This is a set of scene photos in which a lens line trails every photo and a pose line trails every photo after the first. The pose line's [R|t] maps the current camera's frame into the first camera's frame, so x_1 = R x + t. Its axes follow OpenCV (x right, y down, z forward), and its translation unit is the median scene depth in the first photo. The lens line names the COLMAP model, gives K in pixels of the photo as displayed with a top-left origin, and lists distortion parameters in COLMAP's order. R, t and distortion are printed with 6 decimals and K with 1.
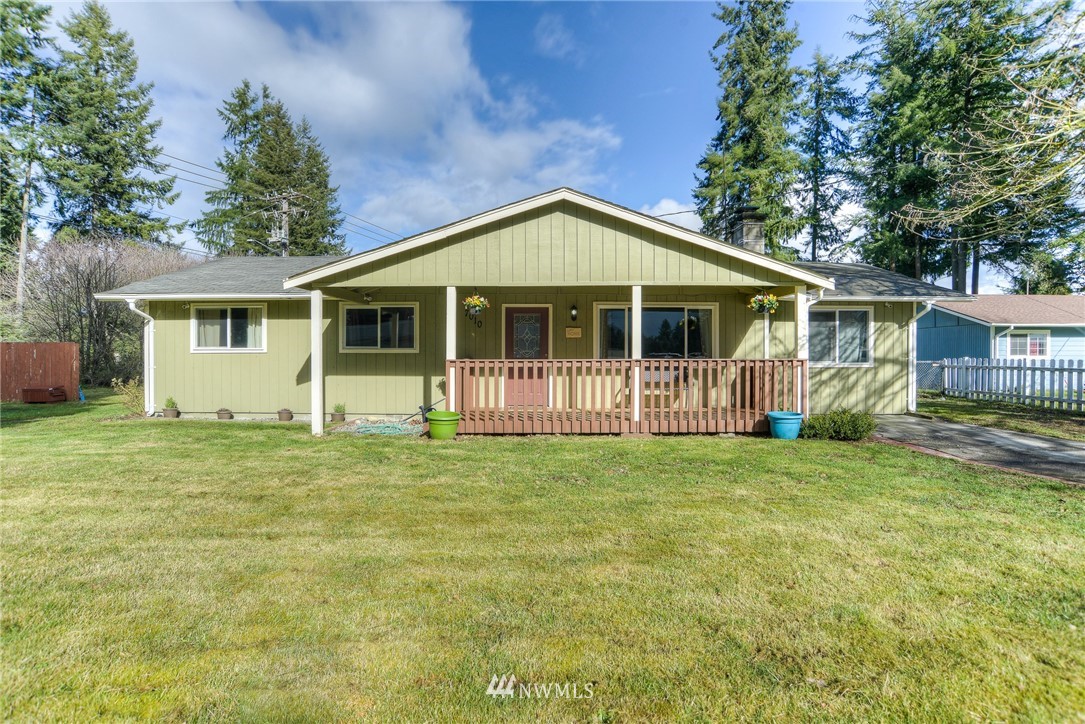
lens RADIAL K [[550.3, 0, 551.5], [0, 550.3, 373.4], [0, 0, 1]] dist [-0.078743, 0.041671]
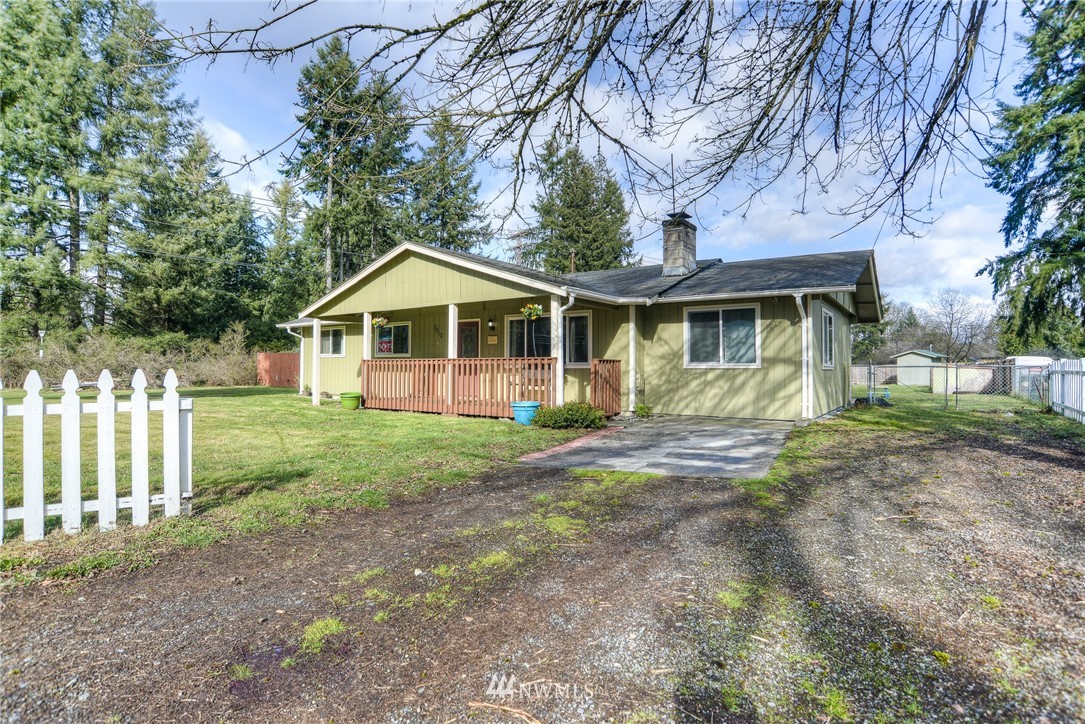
lens RADIAL K [[567.8, 0, 571.2], [0, 567.8, 369.1], [0, 0, 1]] dist [-0.089497, 0.060444]
pose [[0.832349, 0.003651, -0.554239, 0.865699], [-0.020056, 0.999522, -0.023534, 0.020626], [0.553888, 0.030704, 0.832025, -0.000341]]
